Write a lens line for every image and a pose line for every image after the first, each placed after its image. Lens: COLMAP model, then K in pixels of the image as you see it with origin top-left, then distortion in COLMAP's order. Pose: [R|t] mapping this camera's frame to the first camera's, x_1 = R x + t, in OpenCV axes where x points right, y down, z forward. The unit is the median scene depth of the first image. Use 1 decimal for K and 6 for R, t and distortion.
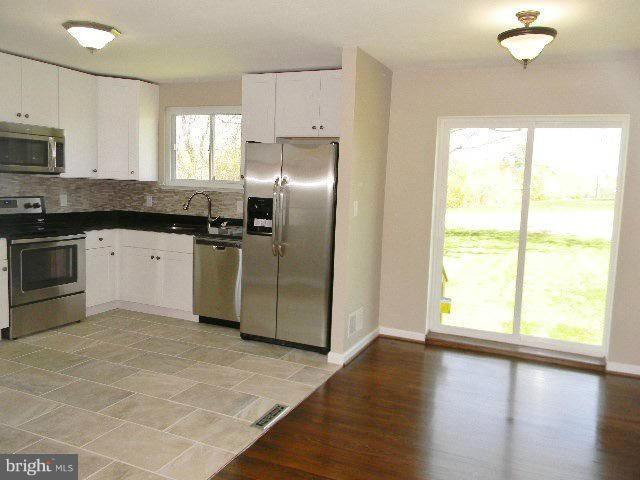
lens RADIAL K [[518.6, 0, 320.8], [0, 518.6, 232.5], [0, 0, 1]] dist [0.023092, -0.023443]
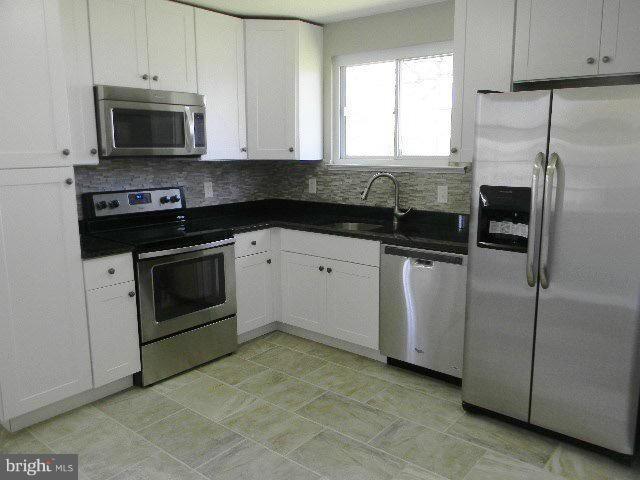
lens RADIAL K [[518.6, 0, 322.5], [0, 518.6, 231.5], [0, 0, 1]] dist [0.023092, -0.023443]
pose [[0.964040, 0.001480, -0.265752, -0.143542], [0.014877, 0.998116, 0.059524, -0.049169], [0.265339, -0.061337, 0.962202, 0.342244]]
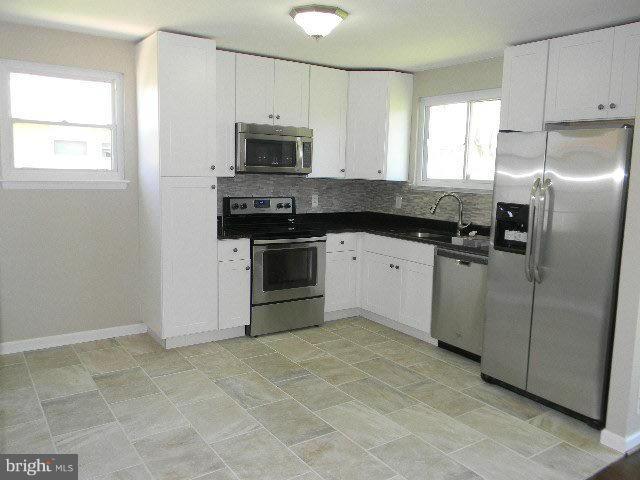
lens RADIAL K [[518.6, 0, 319.1], [0, 518.6, 232.0], [0, 0, 1]] dist [0.023092, -0.023443]
pose [[0.853587, 0.048723, -0.518666, 0.034548], [-0.045688, 0.998782, 0.018635, -0.023724], [0.518943, 0.007790, 0.854774, 0.178817]]
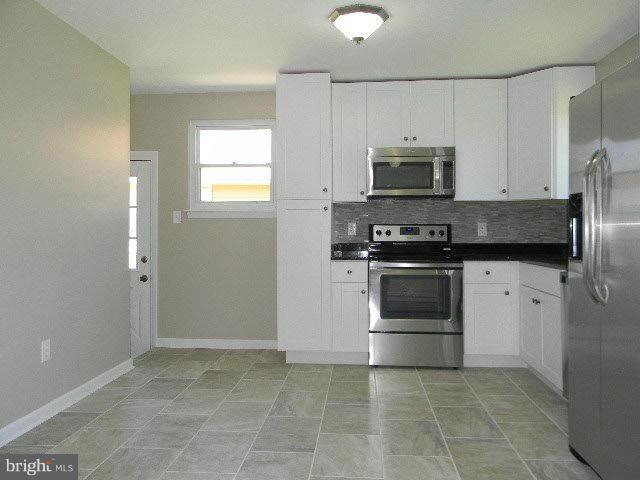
lens RADIAL K [[518.6, 0, 321.2], [0, 518.6, 227.3], [0, 0, 1]] dist [0.023092, -0.023443]
pose [[0.334695, -0.048099, -0.941098, 0.271443], [-0.078300, 0.993823, -0.078640, 0.028814], [0.939068, 0.100008, 0.328861, 0.520900]]
